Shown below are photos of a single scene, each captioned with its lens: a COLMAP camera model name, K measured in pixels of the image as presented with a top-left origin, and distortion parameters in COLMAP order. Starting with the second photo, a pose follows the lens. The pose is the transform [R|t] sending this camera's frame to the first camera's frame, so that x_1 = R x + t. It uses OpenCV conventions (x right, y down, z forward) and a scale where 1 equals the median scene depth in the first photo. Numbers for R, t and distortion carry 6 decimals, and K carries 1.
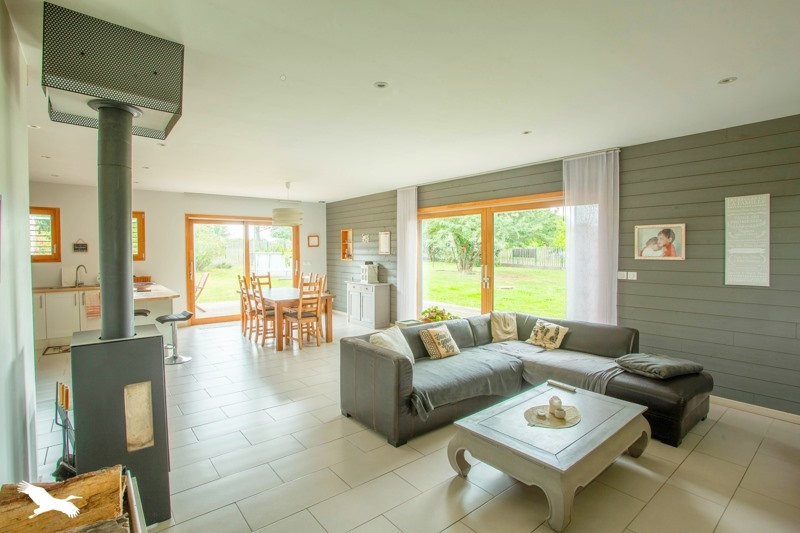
lens RADIAL K [[392.8, 0, 401.8], [0, 392.8, 262.8], [0, 0, 1]] dist [-0.004912, -0.000153]
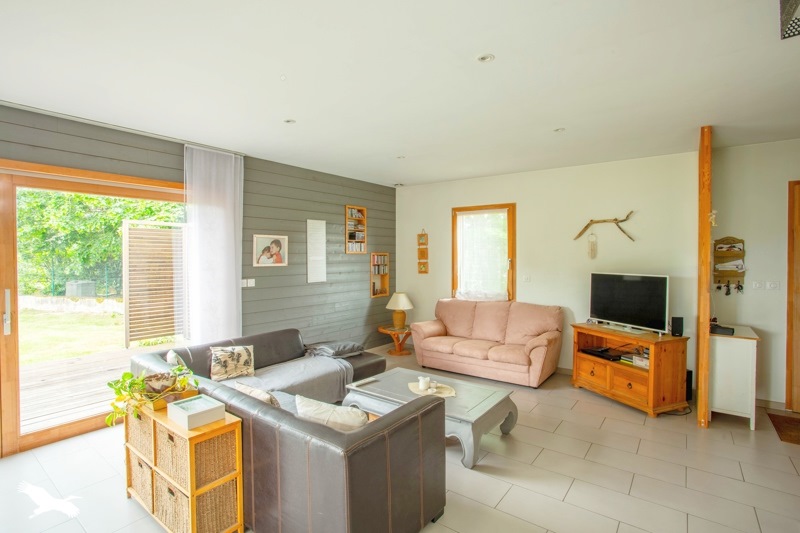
lens RADIAL K [[392.8, 0, 400.3], [0, 392.8, 264.6], [0, 0, 1]] dist [-0.004912, -0.000153]
pose [[-0.196776, -0.021983, 0.980202, -0.507015], [0.032731, 0.999044, 0.028976, -0.032195], [-0.979902, 0.037785, -0.195868, 0.825942]]
